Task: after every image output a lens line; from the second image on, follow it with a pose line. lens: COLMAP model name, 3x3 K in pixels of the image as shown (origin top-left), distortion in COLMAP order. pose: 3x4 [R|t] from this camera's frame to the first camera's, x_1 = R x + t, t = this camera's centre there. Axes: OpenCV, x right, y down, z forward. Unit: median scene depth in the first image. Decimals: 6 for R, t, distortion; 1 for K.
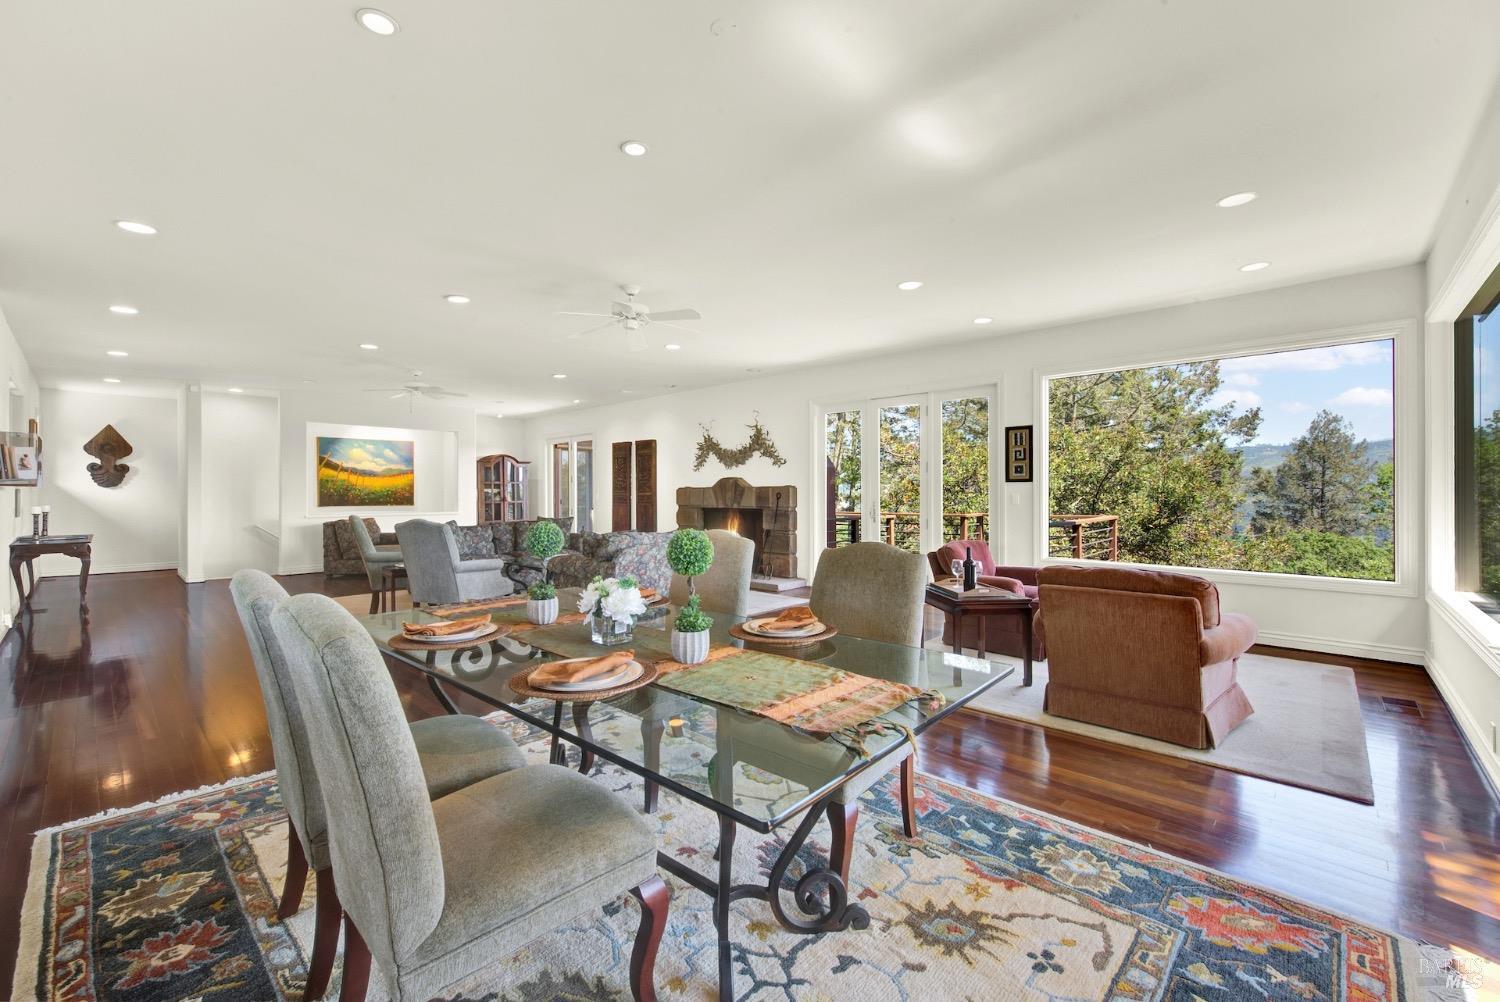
lens RADIAL K [[613.2, 0, 742.3], [0, 613.2, 500.3], [0, 0, 1]] dist [-0.000882, -0.000501]
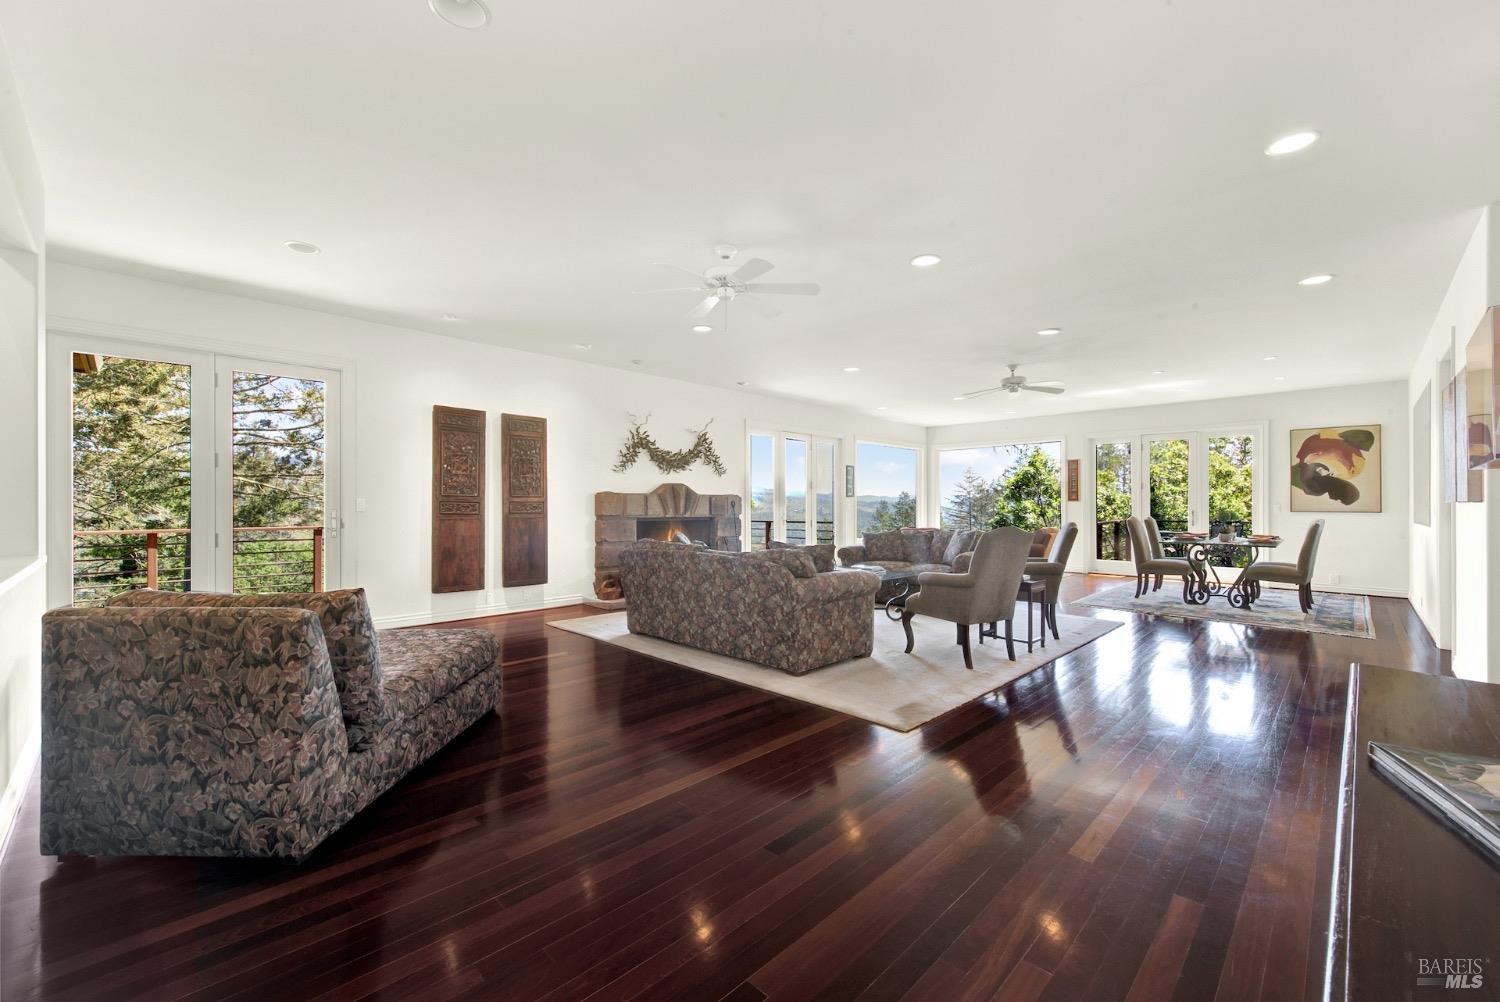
lens RADIAL K [[613.2, 0, 745.2], [0, 613.2, 496.0], [0, 0, 1]] dist [-0.000882, -0.000501]
pose [[0.037433, 0.013709, 0.999205, -0.864146], [0.010549, 0.999845, -0.014113, -0.005324], [-0.999243, 0.011069, 0.037282, 0.832322]]
